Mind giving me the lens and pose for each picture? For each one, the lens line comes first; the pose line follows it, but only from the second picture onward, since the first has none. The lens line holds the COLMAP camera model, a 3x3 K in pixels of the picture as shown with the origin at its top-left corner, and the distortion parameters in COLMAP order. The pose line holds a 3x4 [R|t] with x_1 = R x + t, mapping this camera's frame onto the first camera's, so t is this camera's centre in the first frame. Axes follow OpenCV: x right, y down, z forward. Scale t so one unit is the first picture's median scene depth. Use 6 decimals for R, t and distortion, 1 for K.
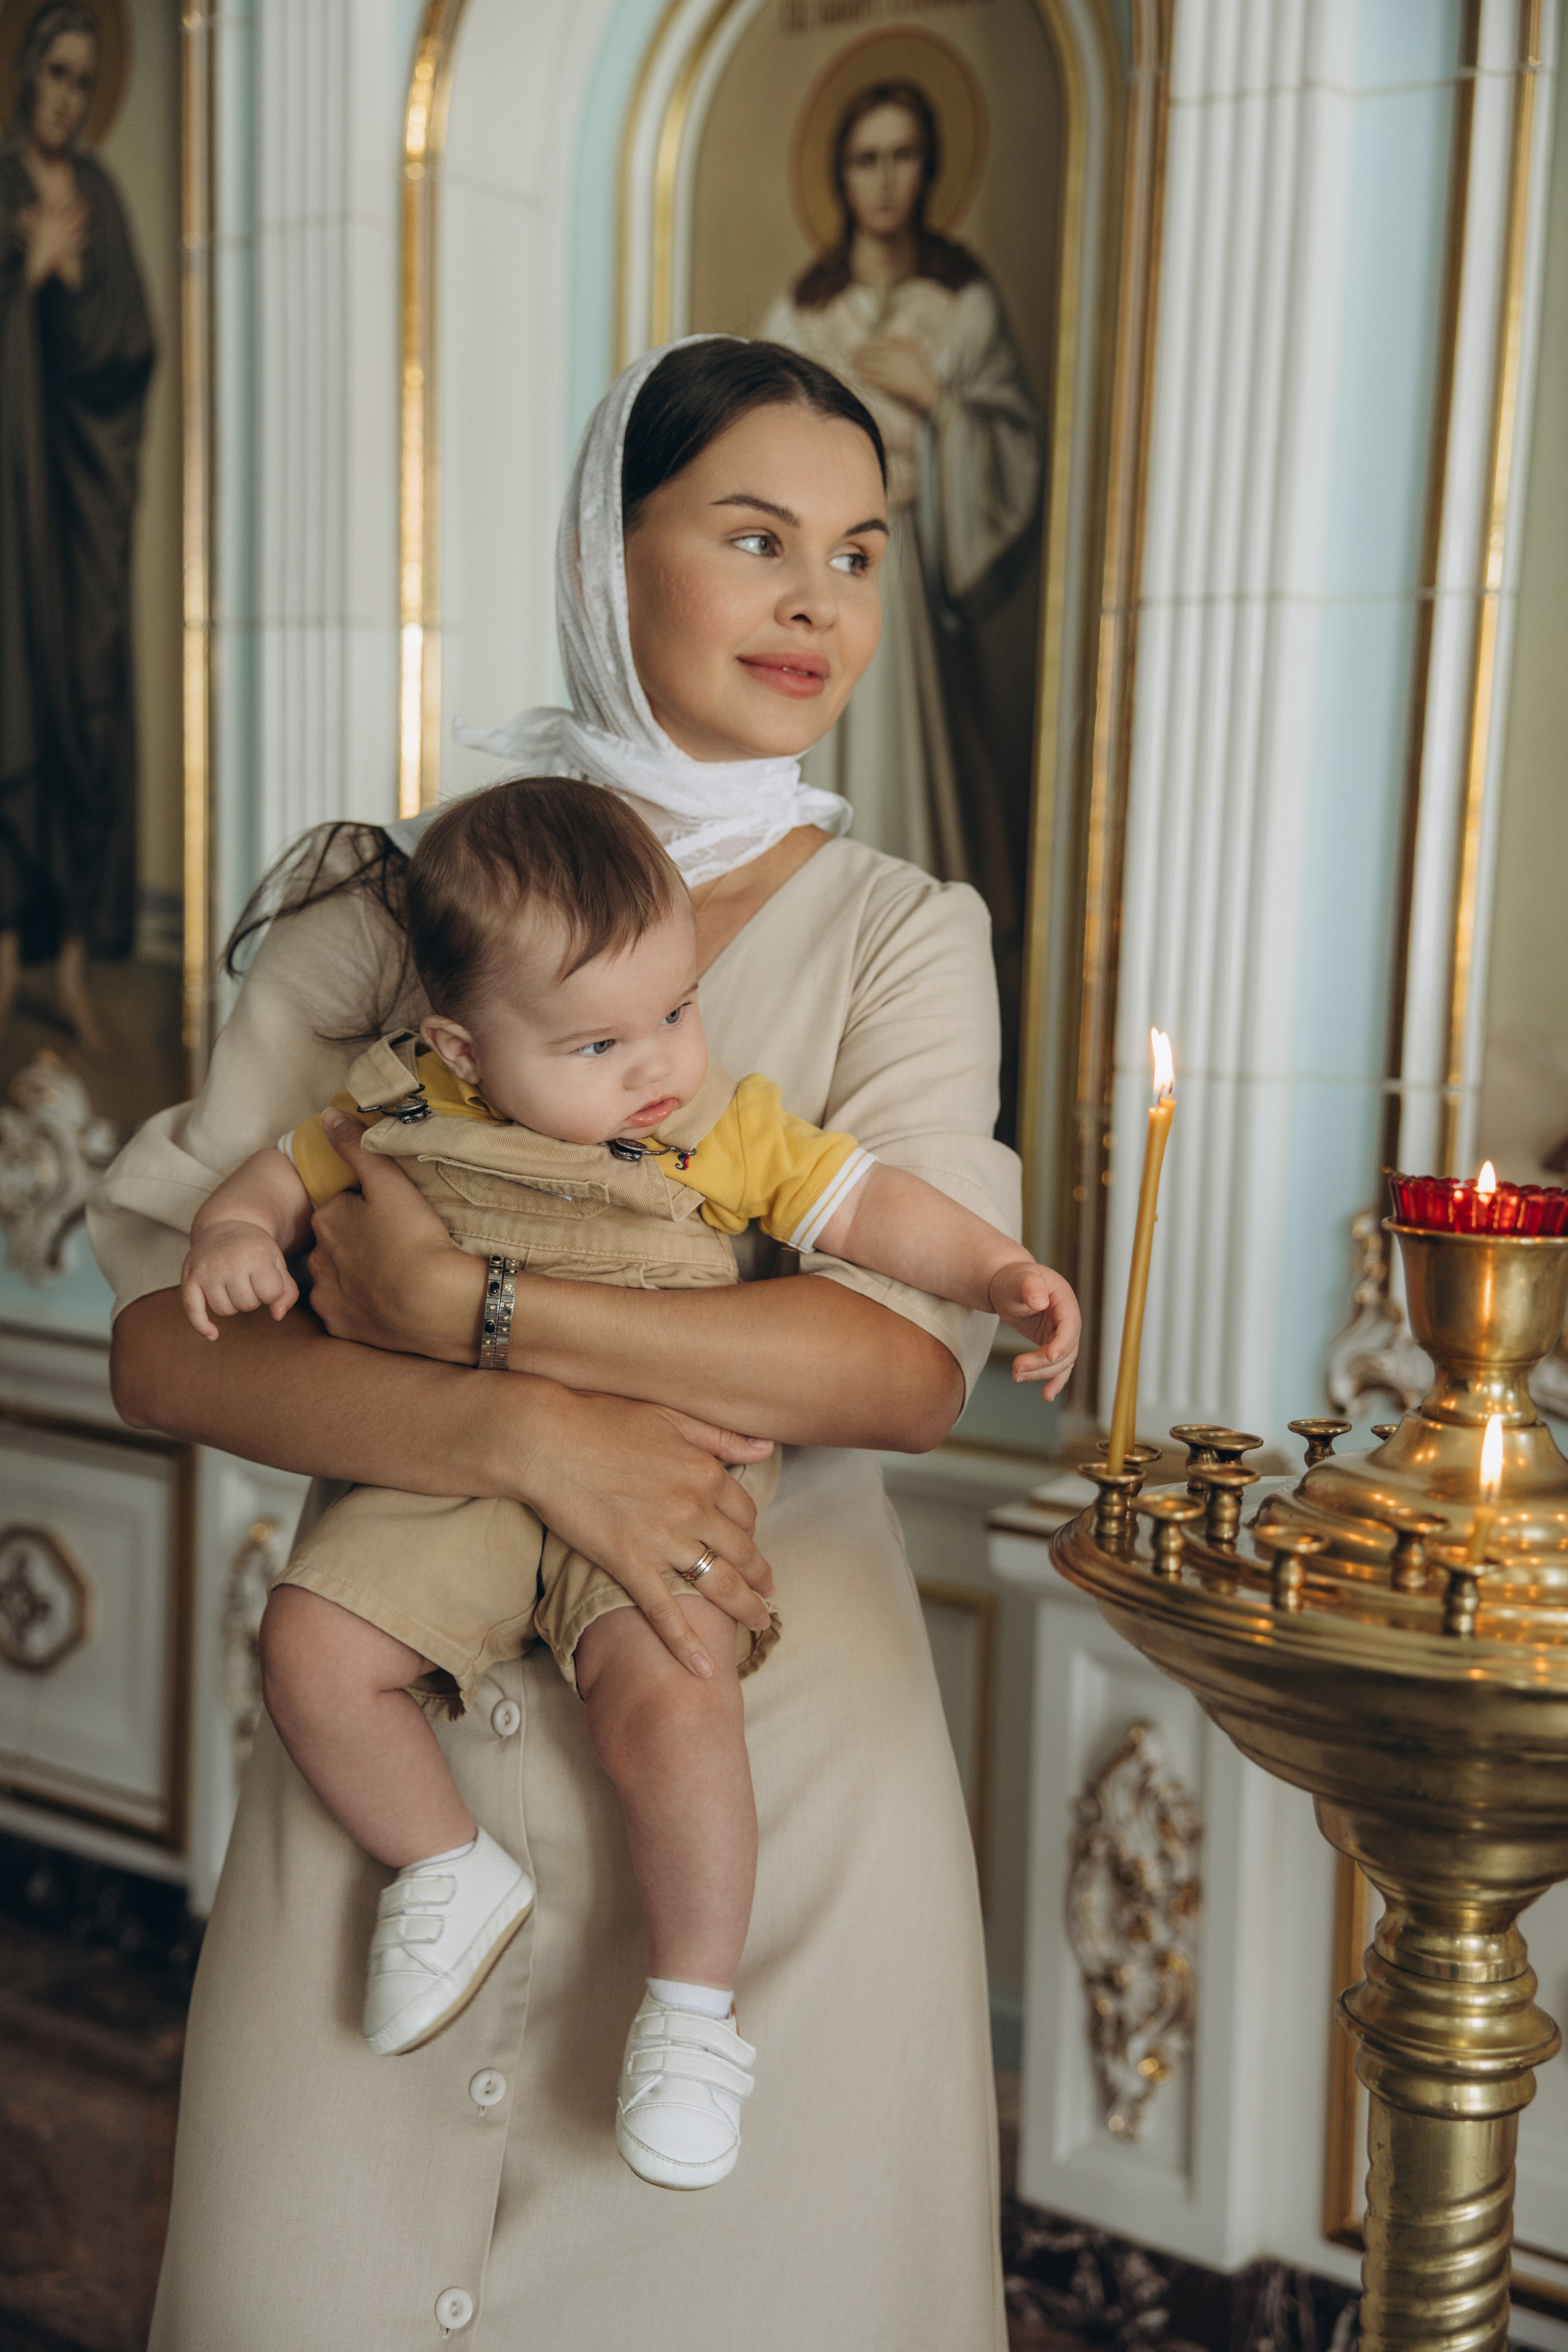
lens RADIAL K [[2908.3, 0, 782.8], [0, 2908.3, 1166.9], [0, 0, 1]] dist [0.310989, -0.717688]
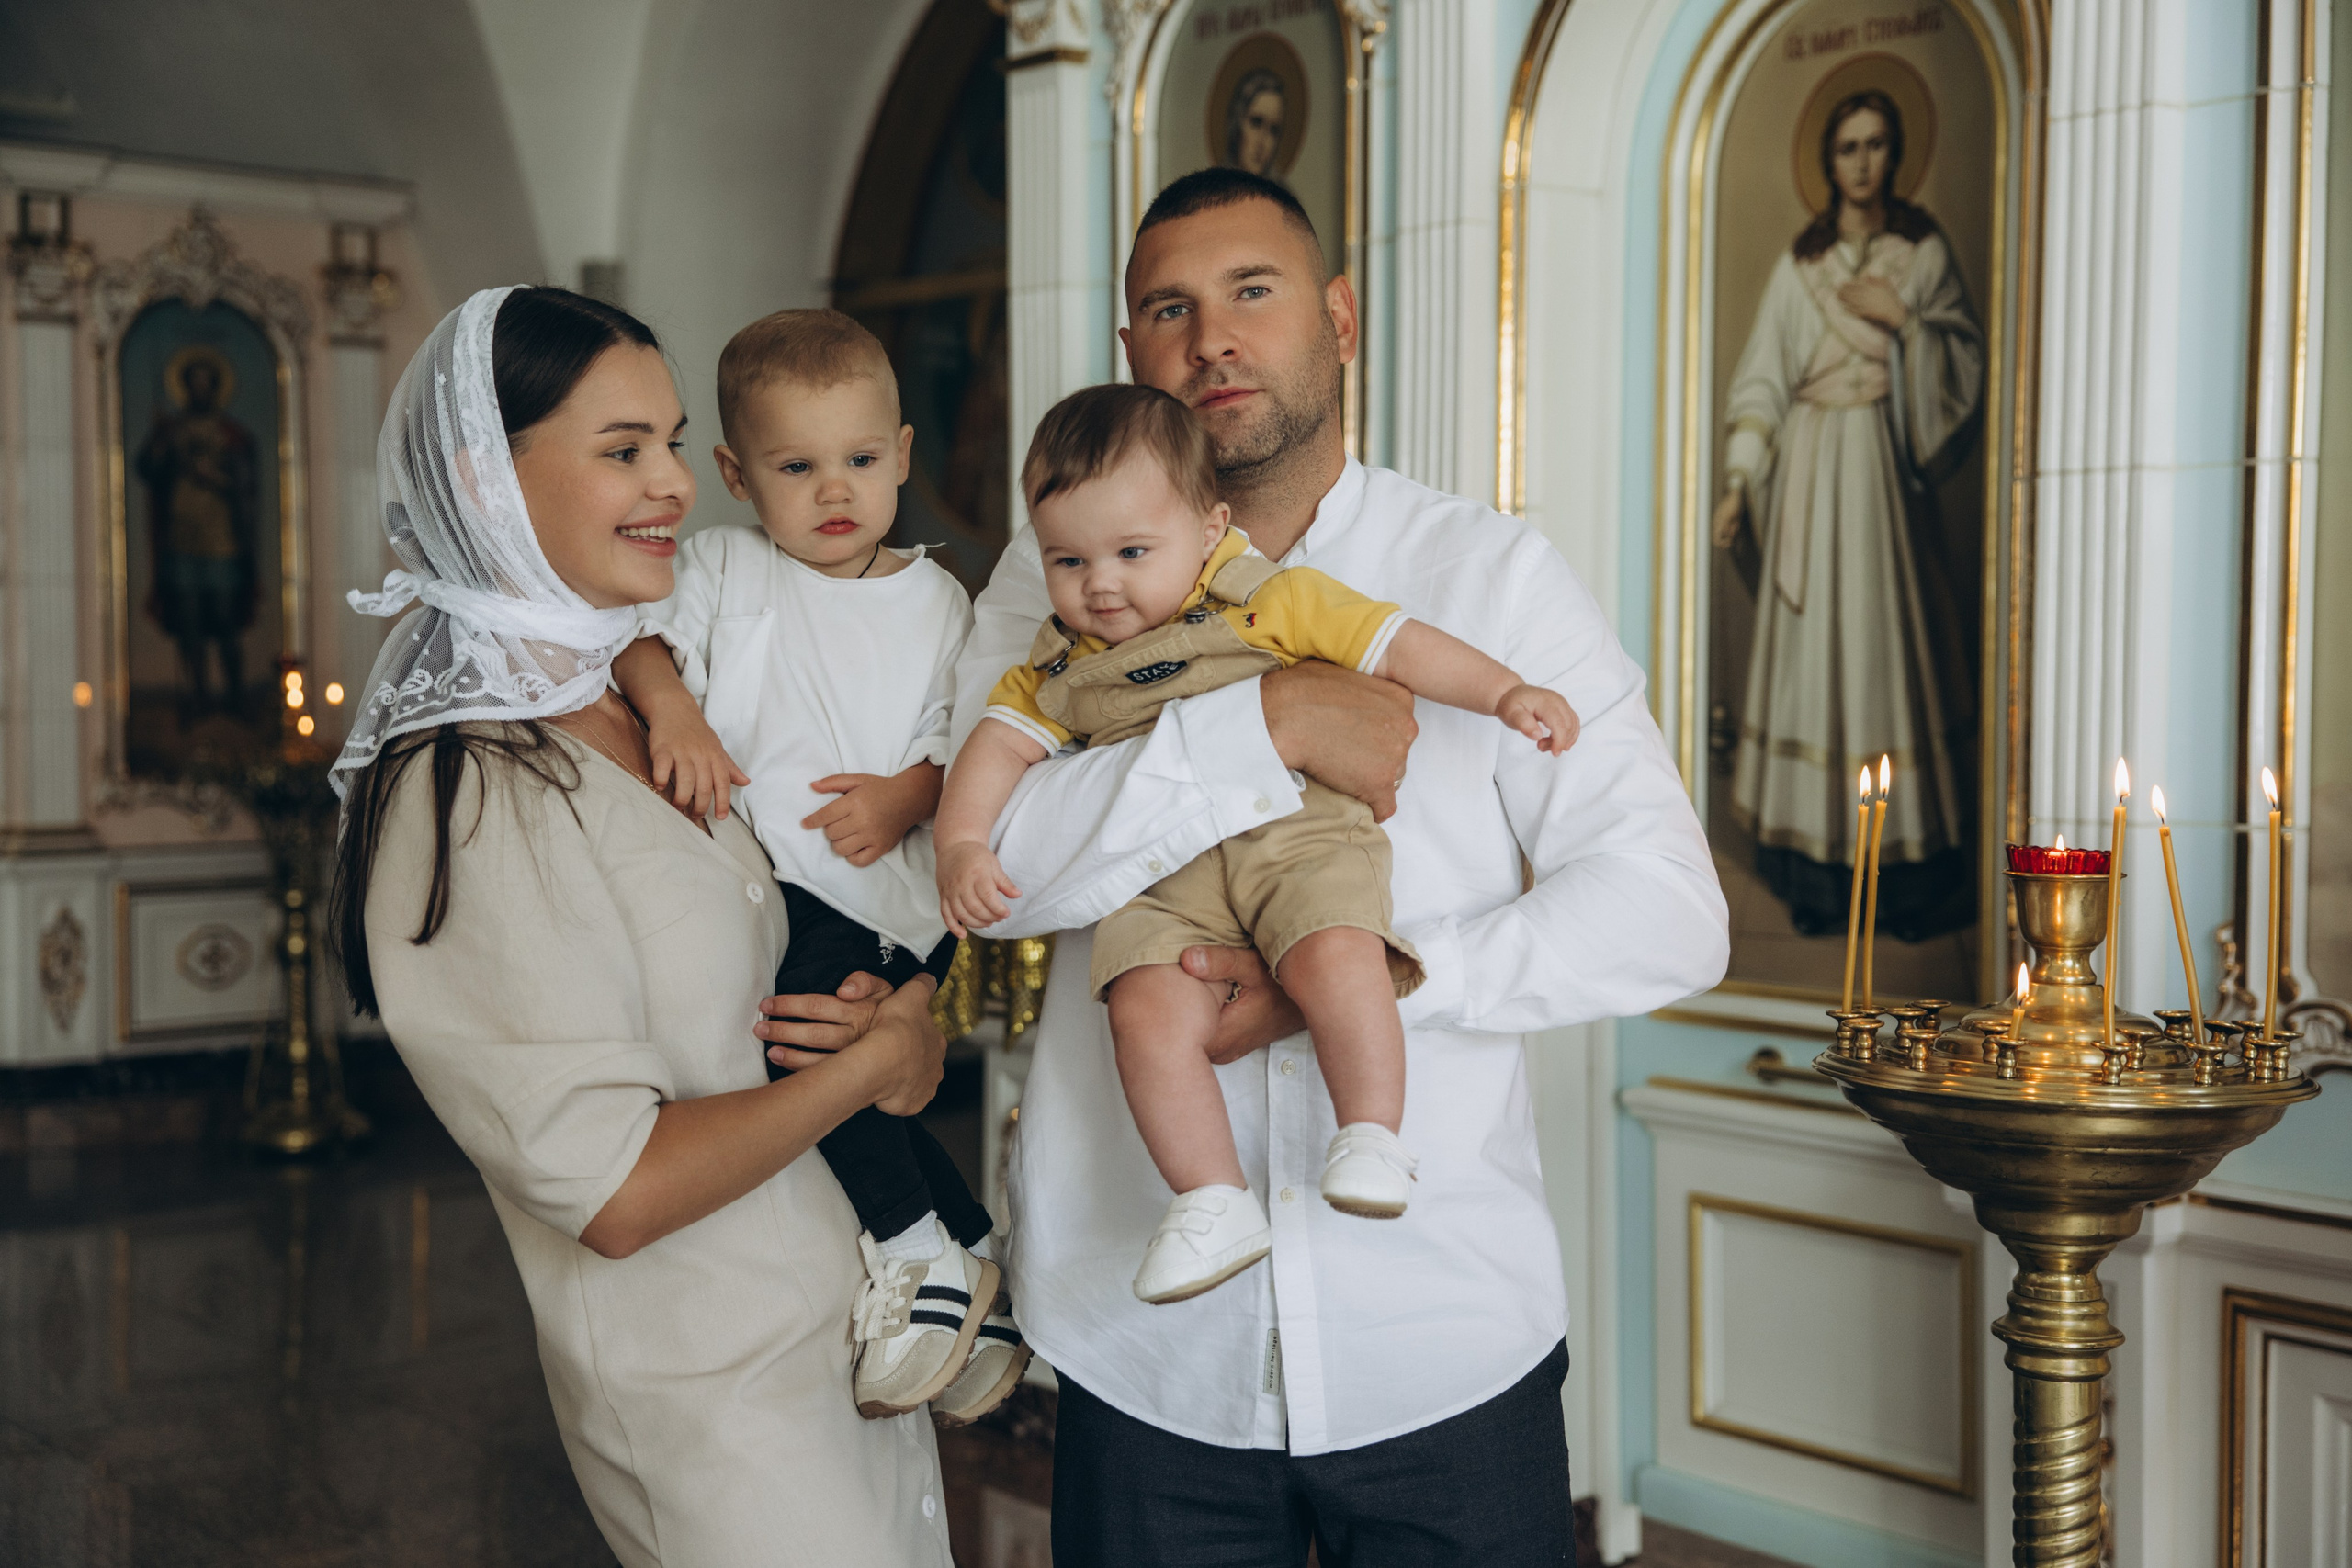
lens RADIAL K [[3050.8, 0, 1176.0], [0, 3050.8, 784.0], [0, 0, 1]] dist [0.360093, -0.895272]
pose [[0.966904, -0.021671, -0.254217, 0.098969], [0.003899, 0.997525, -0.070204, 0.047650], [0.255109, 0.066889, 0.964596, -0.459260]]
